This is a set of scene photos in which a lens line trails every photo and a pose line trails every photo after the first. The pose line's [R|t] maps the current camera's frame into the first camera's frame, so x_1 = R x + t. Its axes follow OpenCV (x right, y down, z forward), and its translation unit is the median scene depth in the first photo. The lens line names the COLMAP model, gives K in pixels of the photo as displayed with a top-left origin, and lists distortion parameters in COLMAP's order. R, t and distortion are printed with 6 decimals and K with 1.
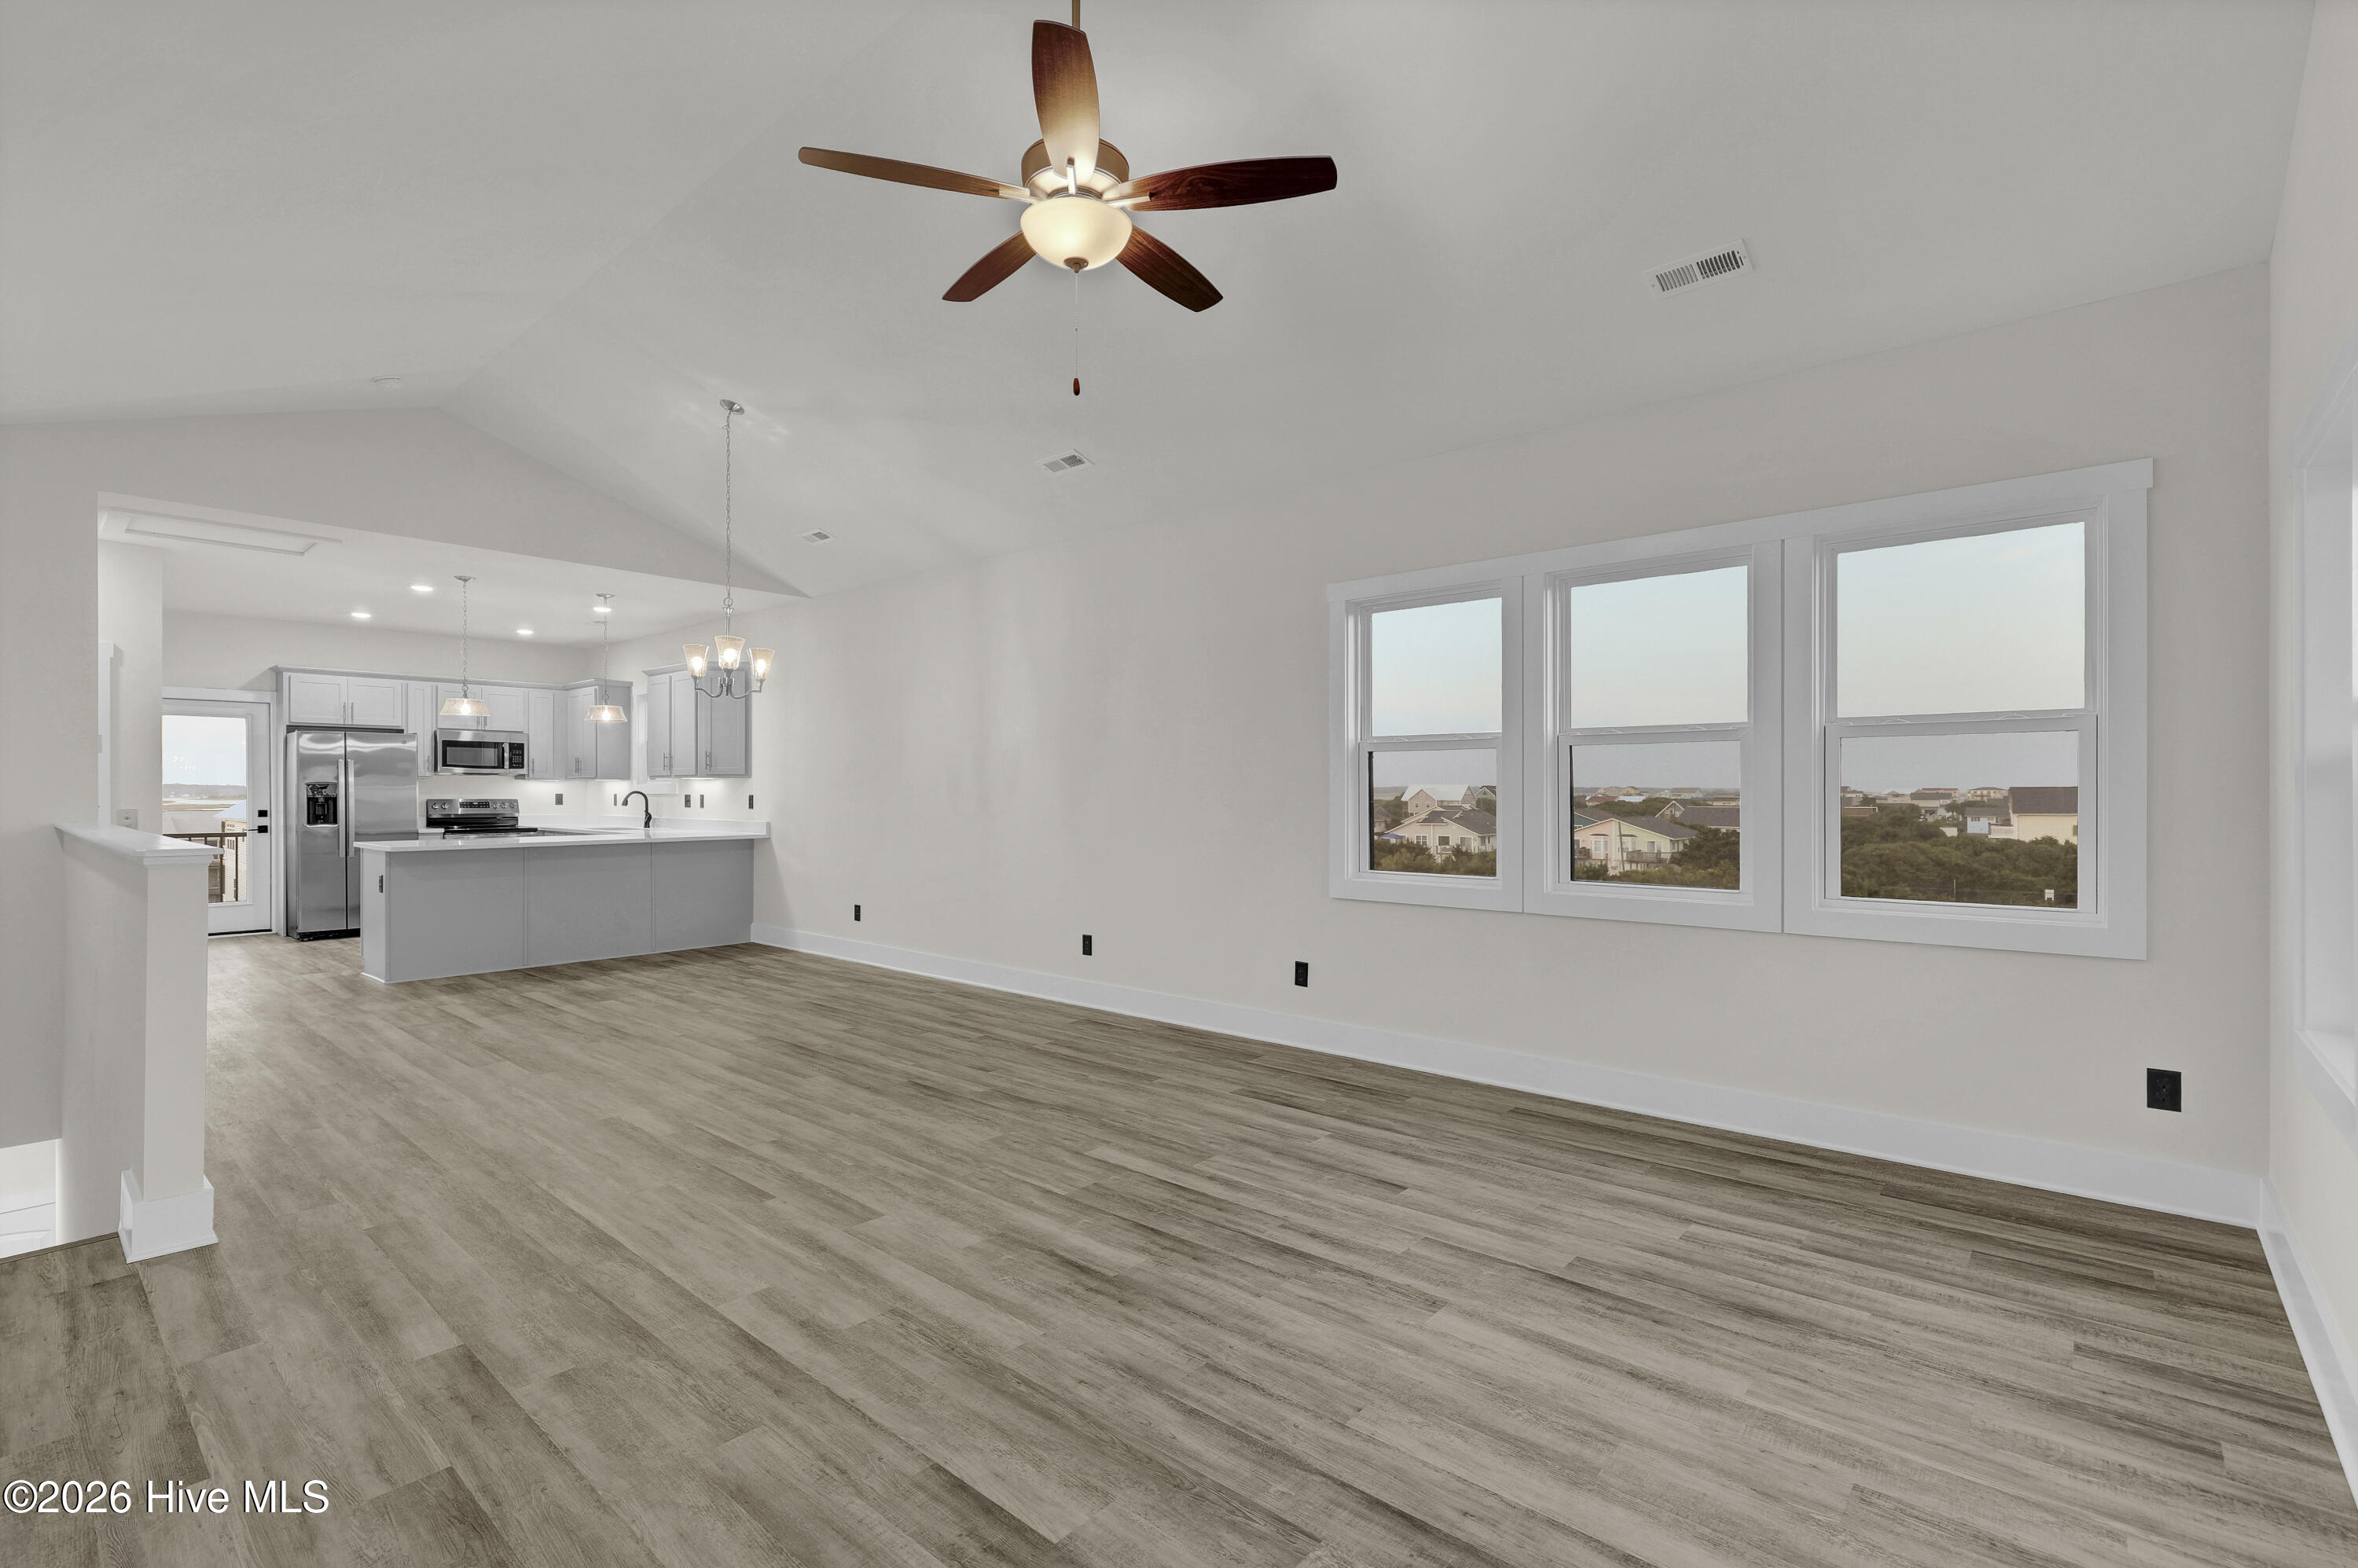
lens RADIAL K [[1049.1, 0, 1183.4], [0, 1049.1, 785.4], [0, 0, 1]] dist [0.000763, -0.000002]
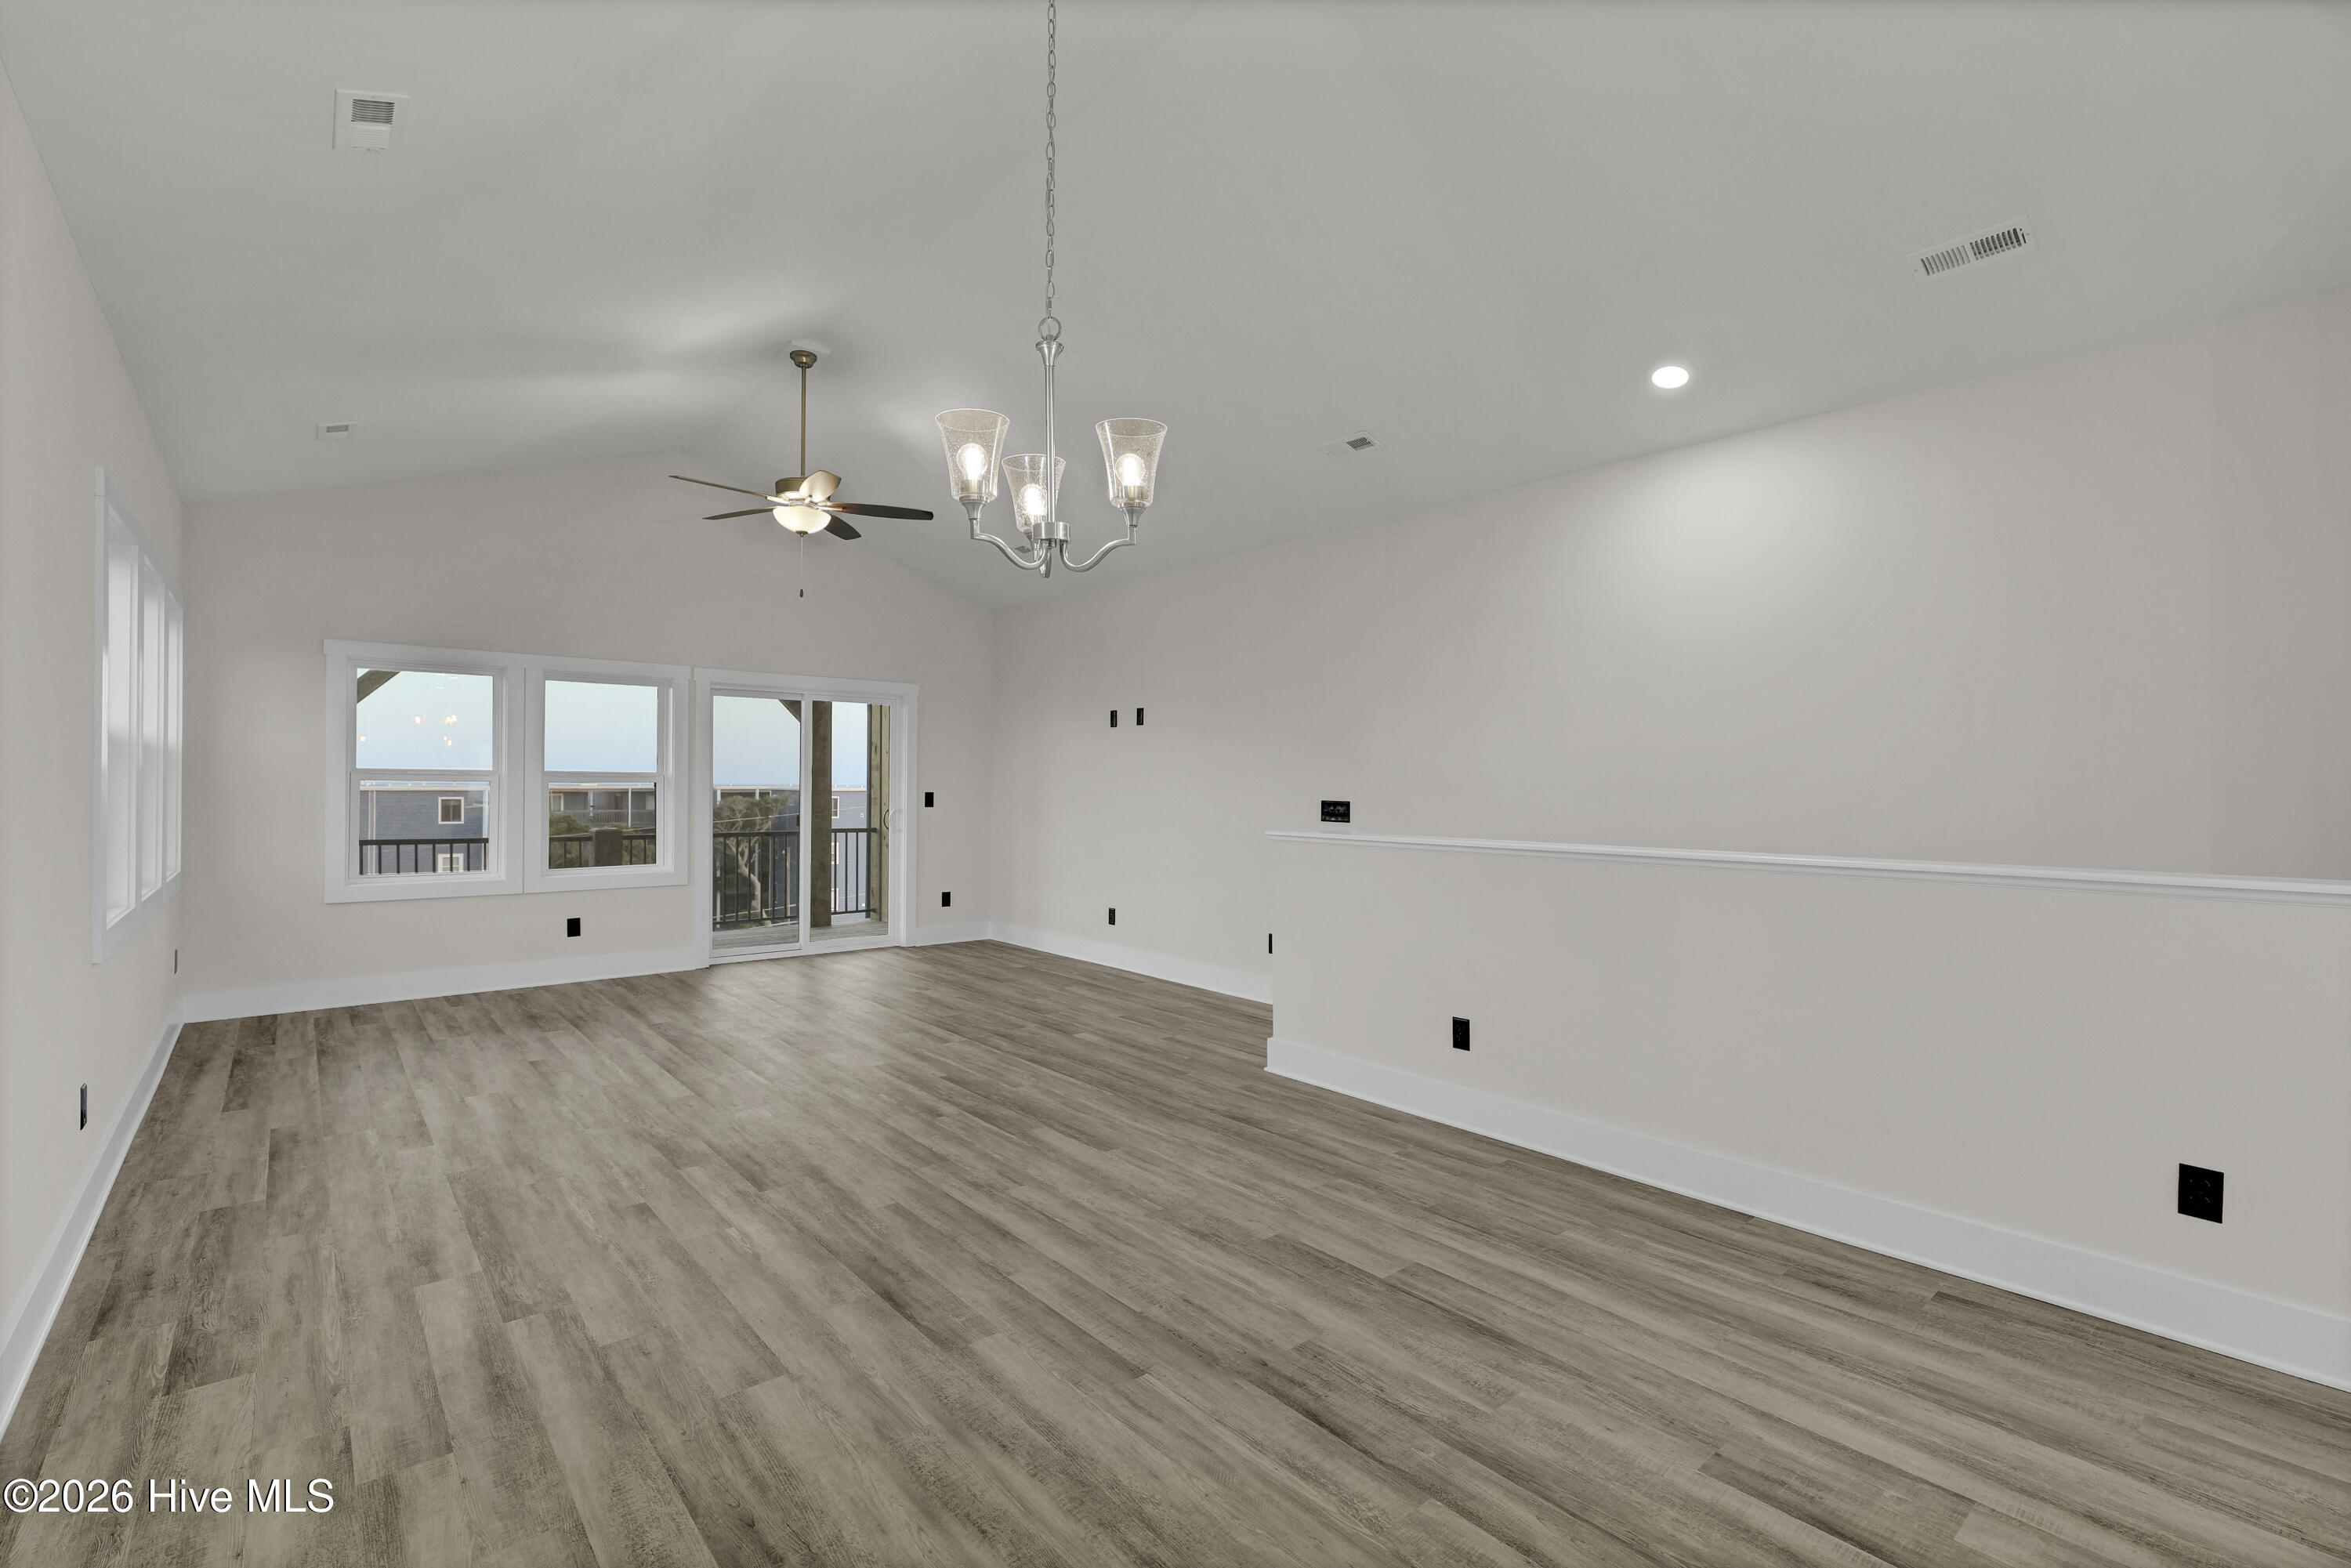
lens RADIAL K [[1040.7, 0, 1180.0], [0, 1040.7, 783.8], [0, 0, 1]] dist [0.001238, -0.000162]
pose [[-0.988716, -0.003902, 0.149753, -0.747111], [-0.004834, 0.999971, -0.005863, -0.000914], [-0.149726, -0.006521, -0.988706, 1.905887]]
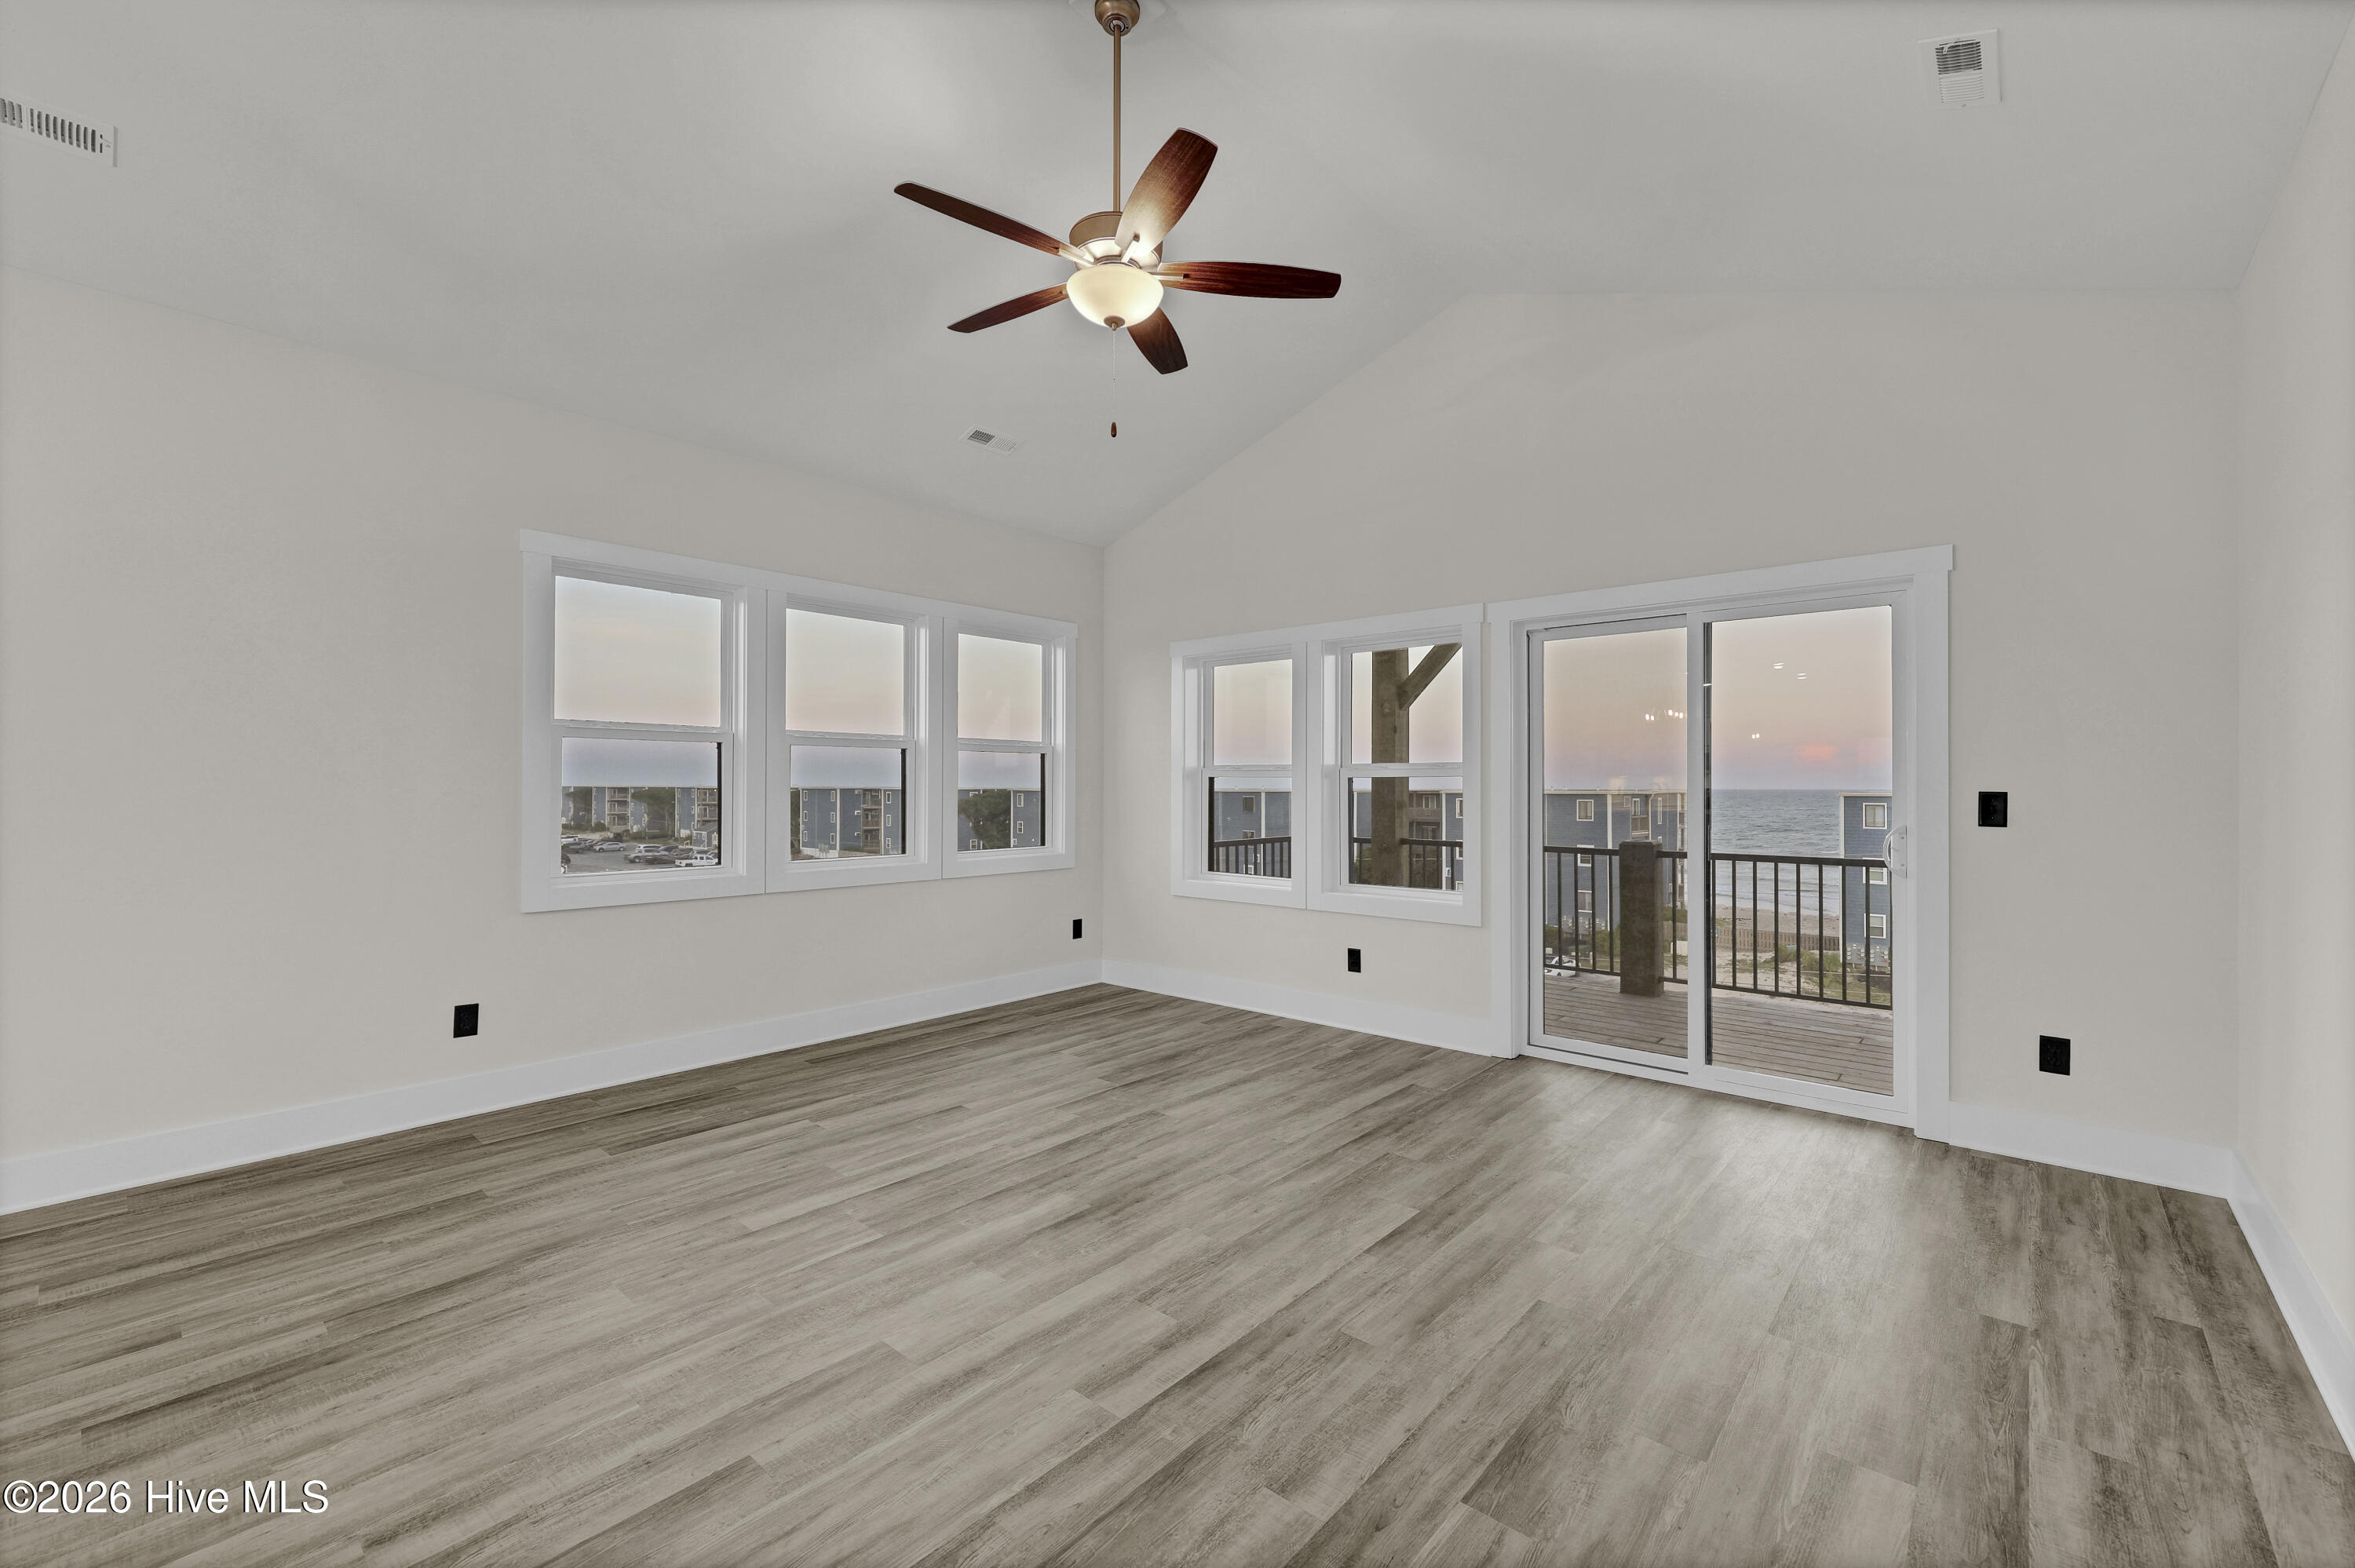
lens RADIAL K [[965.3, 0, 1187.2], [0, 965.3, 786.4], [0, 0, 1]] dist [-0.001045, 0.000100]
pose [[0.002293, 0.002100, 0.999995, -0.757987], [-0.007353, 0.999971, -0.002083, 0.008195], [-0.999970, -0.007348, 0.002309, 0.606694]]
